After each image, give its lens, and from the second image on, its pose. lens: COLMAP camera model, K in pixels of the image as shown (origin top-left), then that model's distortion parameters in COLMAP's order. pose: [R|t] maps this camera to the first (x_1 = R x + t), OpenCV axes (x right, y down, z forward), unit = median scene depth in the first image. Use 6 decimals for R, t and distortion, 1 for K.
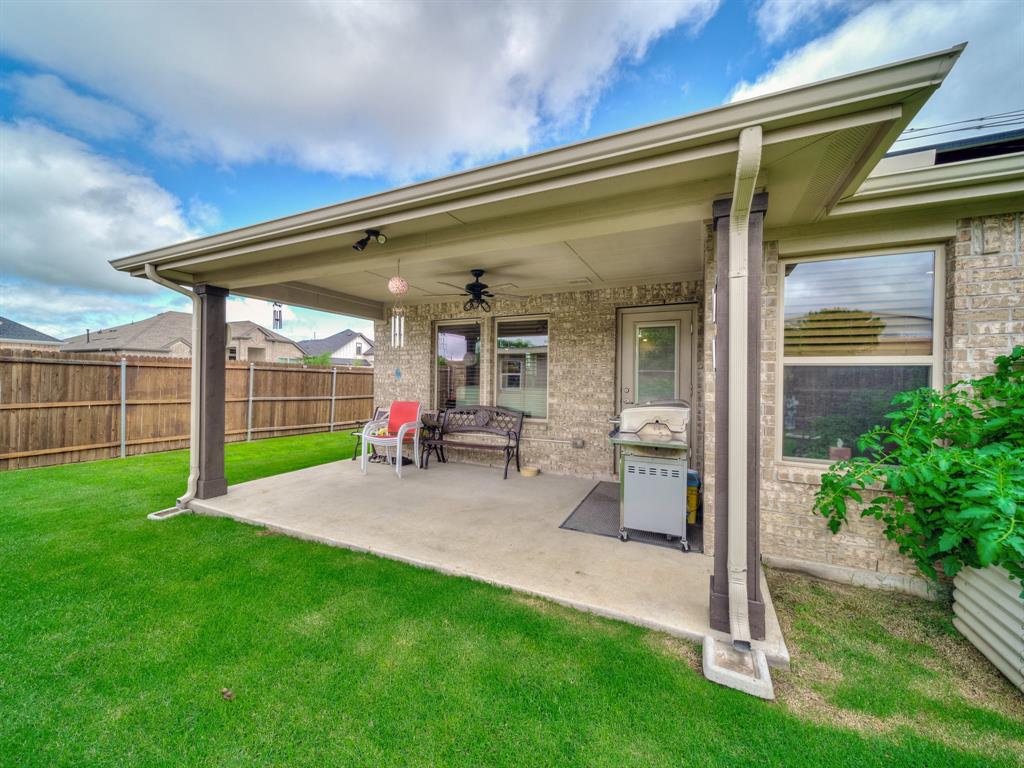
lens RADIAL K [[408.1, 0, 511.5], [0, 408.1, 380.3], [0, 0, 1]] dist [0.001408, -0.000938]
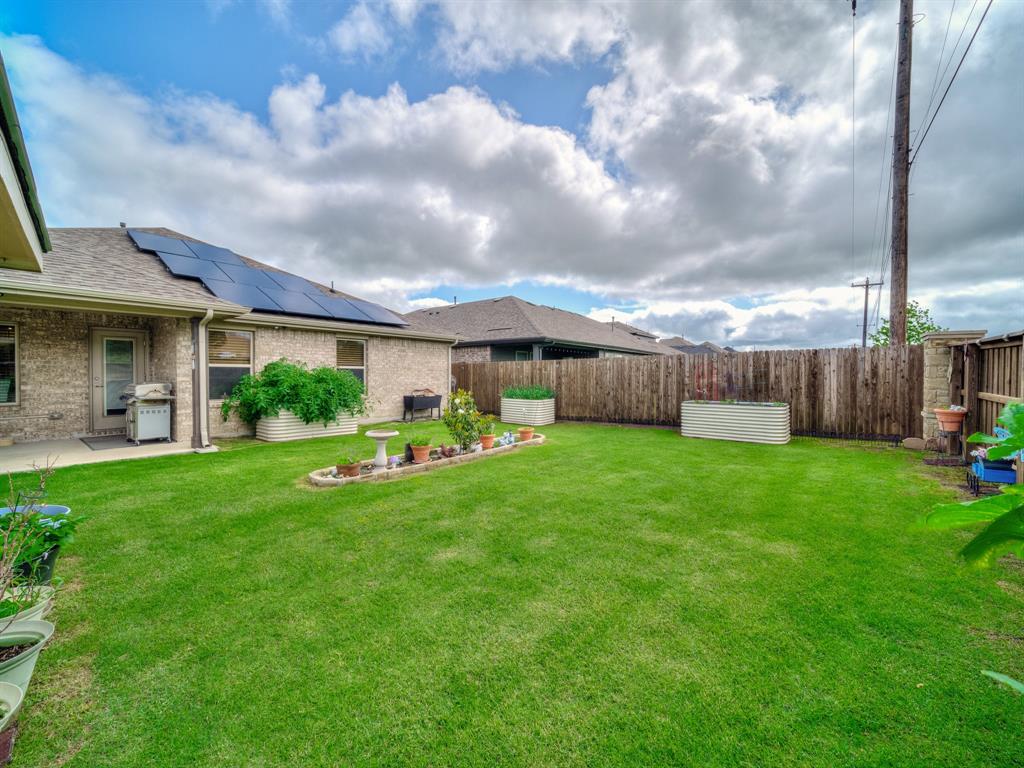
lens RADIAL K [[408.1, 0, 482.8], [0, 408.1, 379.4], [0, 0, 1]] dist [0.001408, -0.000938]
pose [[0.271343, -0.023147, 0.962204, -0.820003], [0.002383, 0.999724, 0.023377, -0.005772], [-0.962480, -0.004050, 0.271323, -0.852478]]
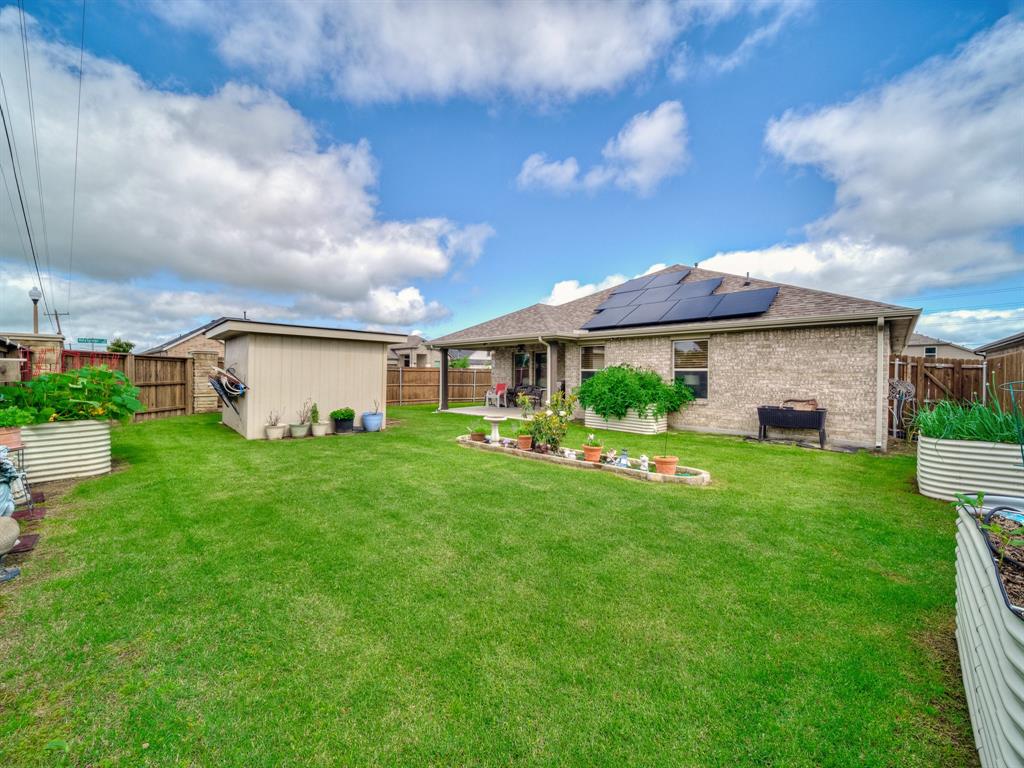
lens RADIAL K [[408.1, 0, 510.2], [0, 408.1, 380.1], [0, 0, 1]] dist [0.001408, -0.000938]
pose [[0.952603, -0.001723, -0.304212, 0.689120], [0.004102, 0.999966, 0.007184, 0.011578], [0.304189, -0.008091, 0.952577, -1.741693]]
